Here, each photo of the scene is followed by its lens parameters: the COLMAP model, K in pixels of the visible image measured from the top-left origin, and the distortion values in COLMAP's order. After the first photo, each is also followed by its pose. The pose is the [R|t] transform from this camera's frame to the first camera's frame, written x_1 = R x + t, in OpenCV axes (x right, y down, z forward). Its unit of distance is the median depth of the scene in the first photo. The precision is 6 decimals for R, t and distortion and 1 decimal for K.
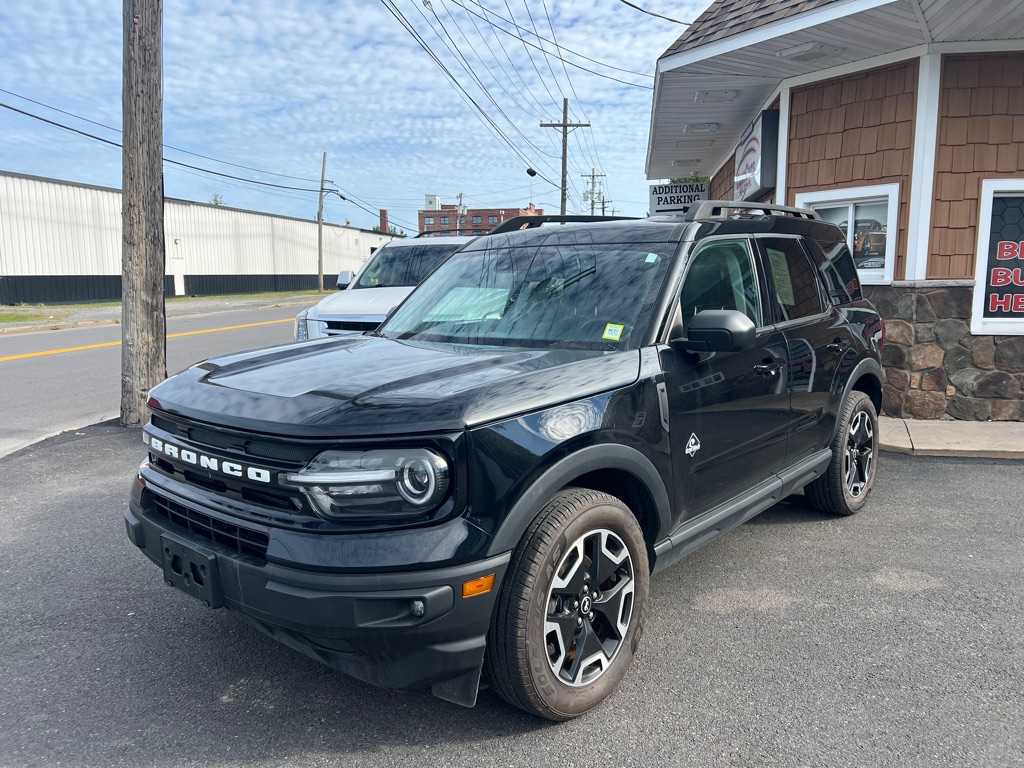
lens RADIAL K [[786.7, 0, 508.3], [0, 786.7, 386.5], [0, 0, 1]] dist [0.042764, -0.052361]
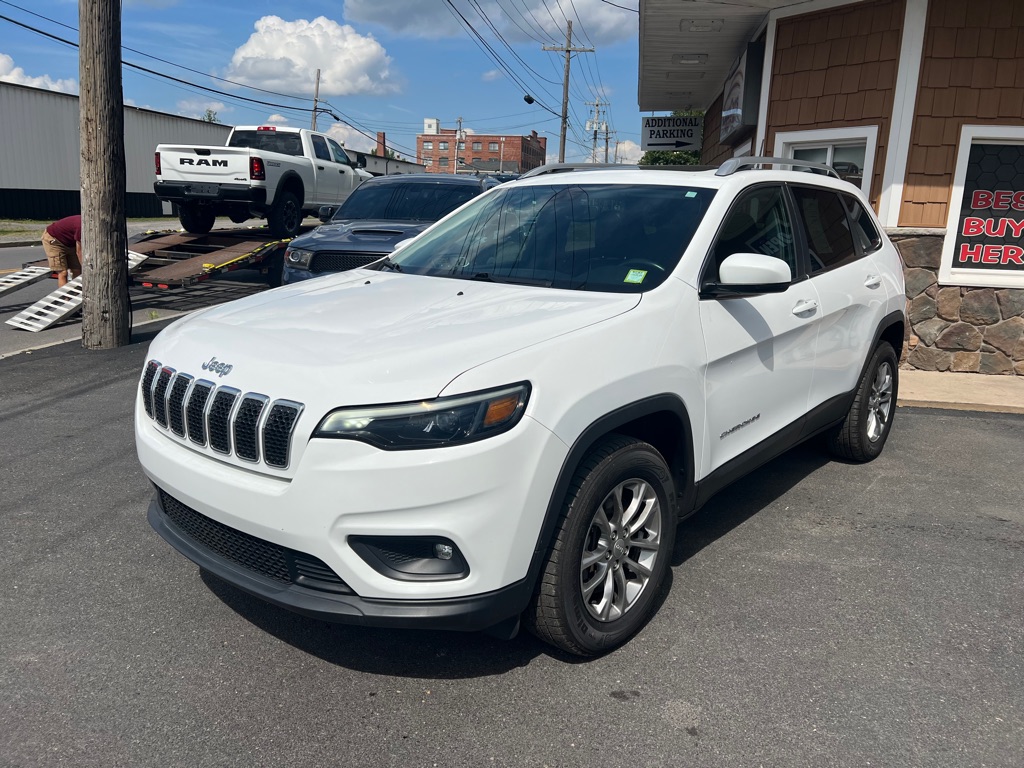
lens RADIAL K [[786.7, 0, 512.0], [0, 786.7, 393.9], [0, 0, 1]] dist [0.042764, -0.052361]
pose [[0.999375, 0.033337, 0.011749, 0.040246], [-0.034287, 0.995070, 0.093061, -0.003113], [-0.008589, -0.093405, 0.995591, 0.001765]]
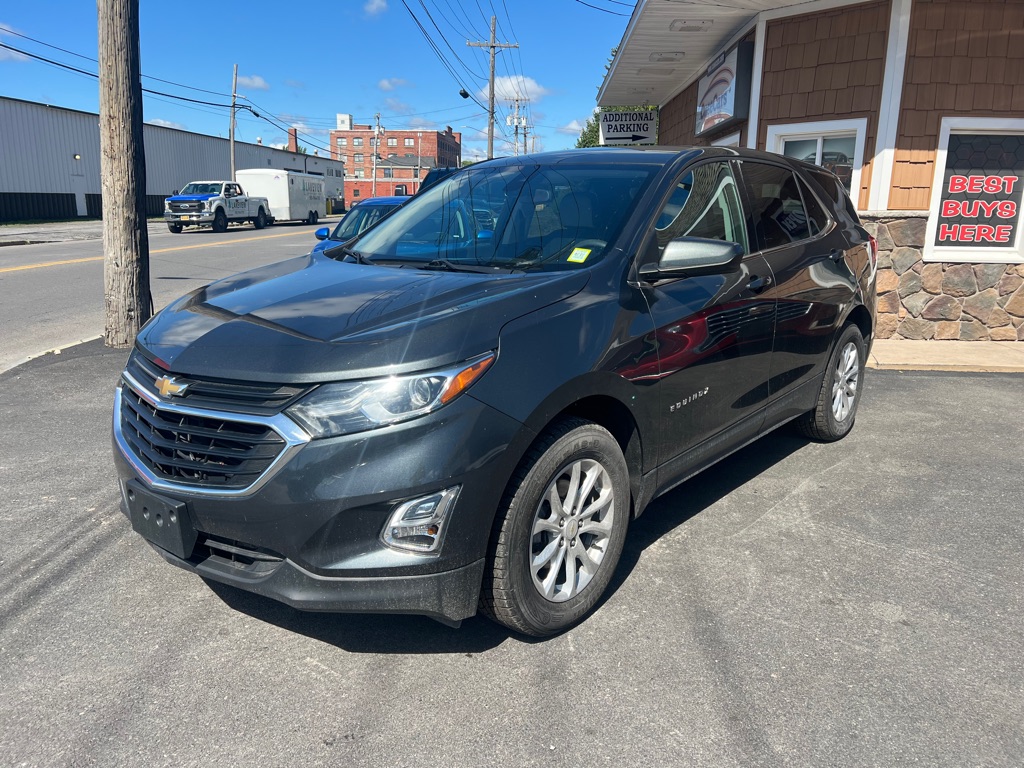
lens RADIAL K [[786.7, 0, 514.2], [0, 786.7, 389.5], [0, 0, 1]] dist [0.042764, -0.052361]
pose [[0.993417, -0.007671, 0.114294, -0.103341], [-0.002853, 0.995789, 0.091628, 0.011787], [-0.114516, -0.091351, 0.989212, -0.039343]]
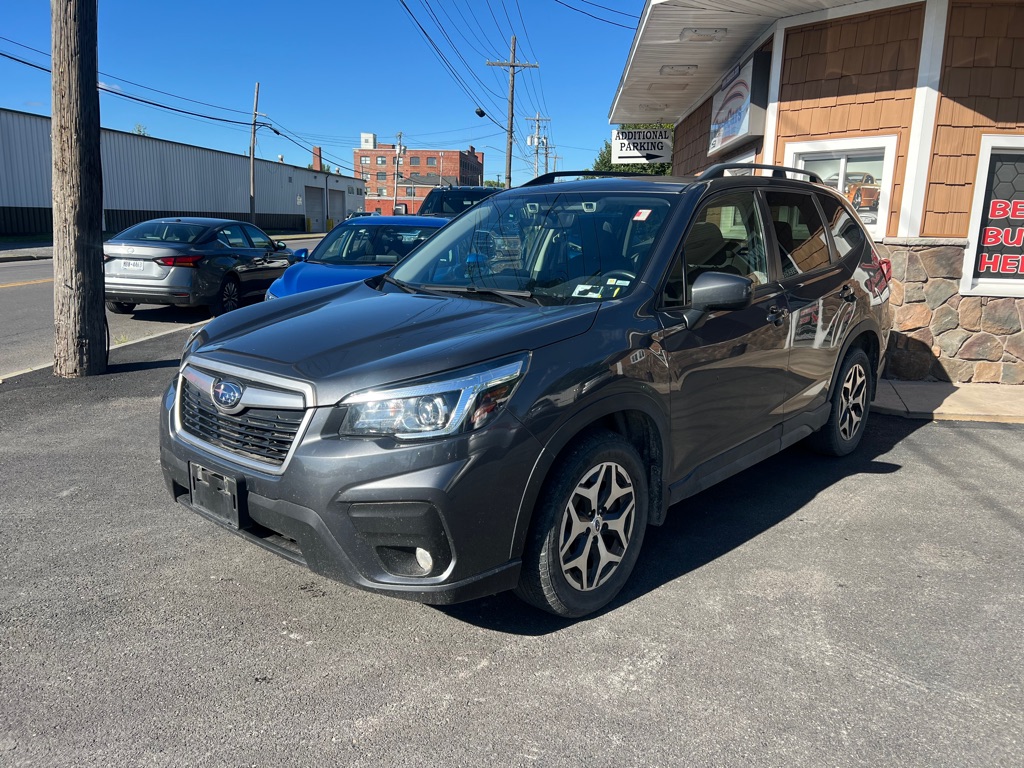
lens RADIAL K [[786.7, 0, 511.4], [0, 786.7, 389.2], [0, 0, 1]] dist [0.042764, -0.052361]
pose [[0.996229, 0.011321, 0.086016, -0.050822], [-0.017247, 0.997504, 0.068467, -0.006247], [-0.085026, -0.069692, 0.993938, 0.058989]]
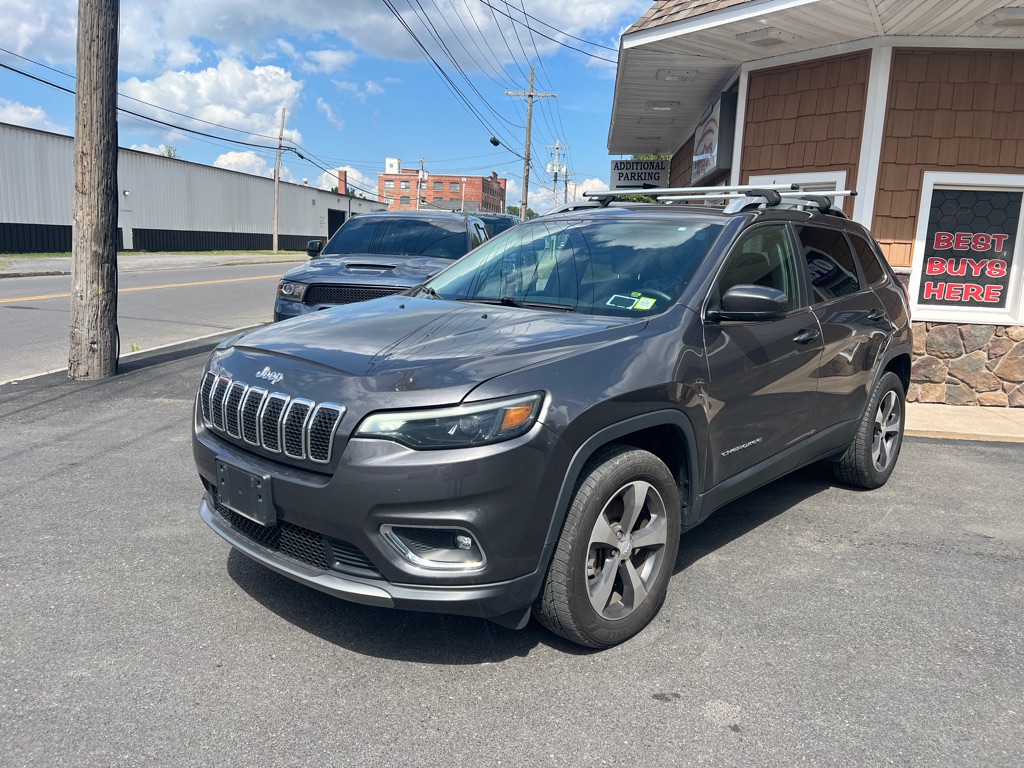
lens RADIAL K [[786.7, 0, 510.4], [0, 786.7, 388.2], [0, 0, 1]] dist [0.042764, -0.052361]
pose [[0.997591, 0.035271, 0.059741, 0.001515], [-0.037563, 0.998583, 0.037684, 0.004745], [-0.058327, -0.039837, 0.997502, -0.019546]]
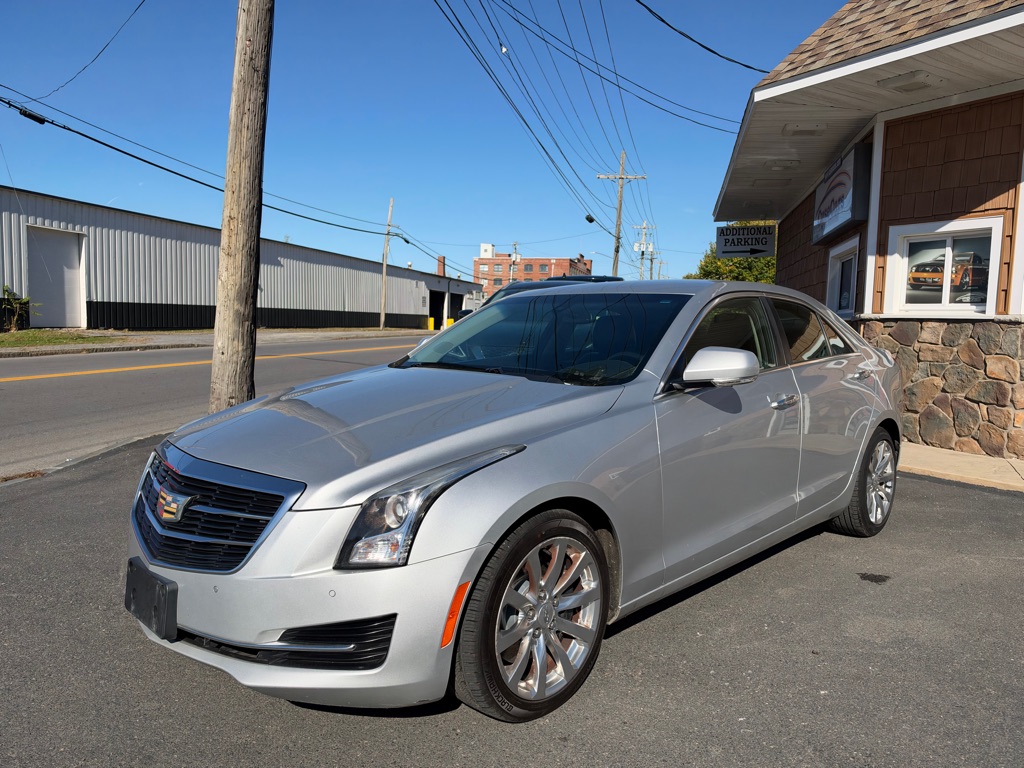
lens RADIAL K [[755.2, 0, 509.6], [0, 755.2, 391.1], [0, 0, 1]] dist [0.002472, -0.026150]
pose [[0.997598, 0.040281, -0.056353, -0.051110], [-0.042993, 0.997933, -0.047758, 0.028235], [0.054313, 0.050066, 0.997268, 0.053196]]
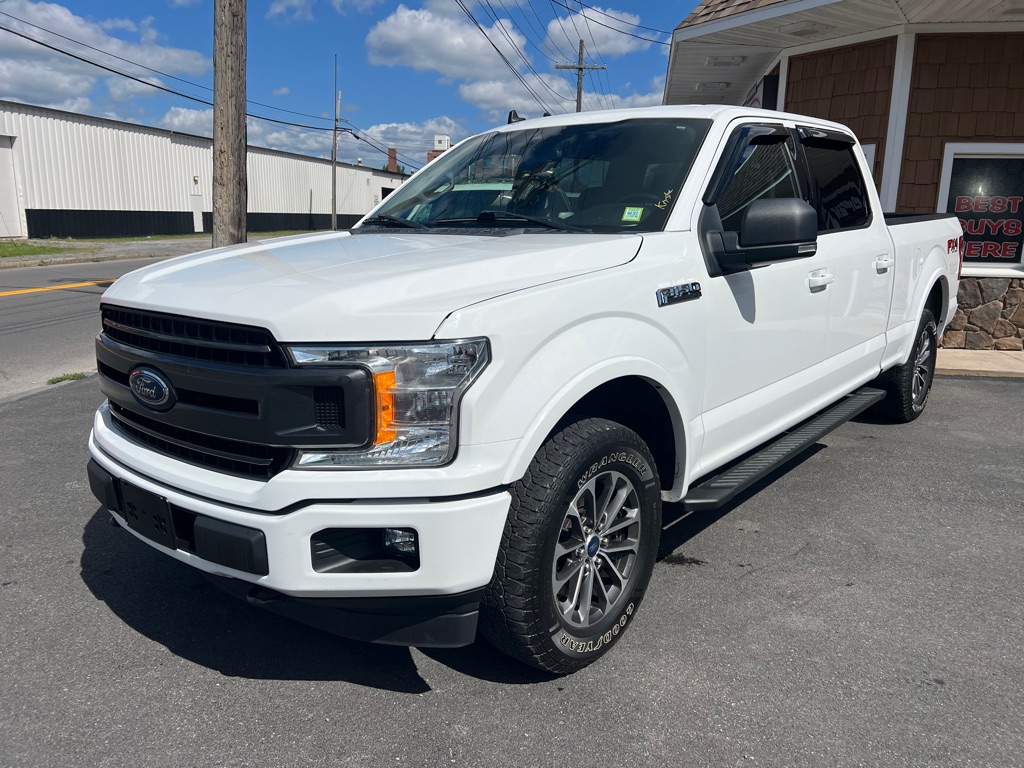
lens RADIAL K [[786.7, 0, 505.9], [0, 786.7, 389.6], [0, 0, 1]] dist [0.042764, -0.052361]
pose [[0.999747, 0.021084, -0.007844, -0.037508], [-0.020453, 0.997098, 0.073333, 0.030216], [0.009367, -0.073154, 0.997277, -0.197425]]
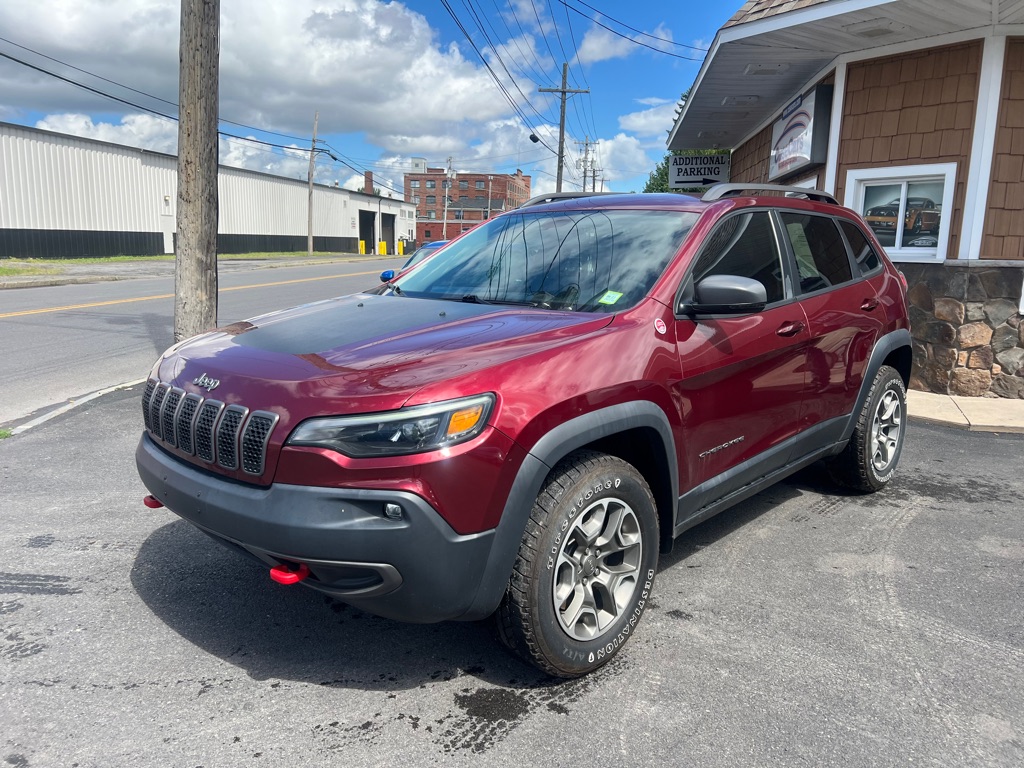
lens RADIAL K [[786.7, 0, 505.2], [0, 786.7, 388.3], [0, 0, 1]] dist [0.042764, -0.052361]
pose [[0.999437, 0.024295, 0.023160, -0.096366], [-0.025257, 0.998790, 0.042200, 0.002880], [-0.022107, -0.042761, 0.998841, -0.011200]]
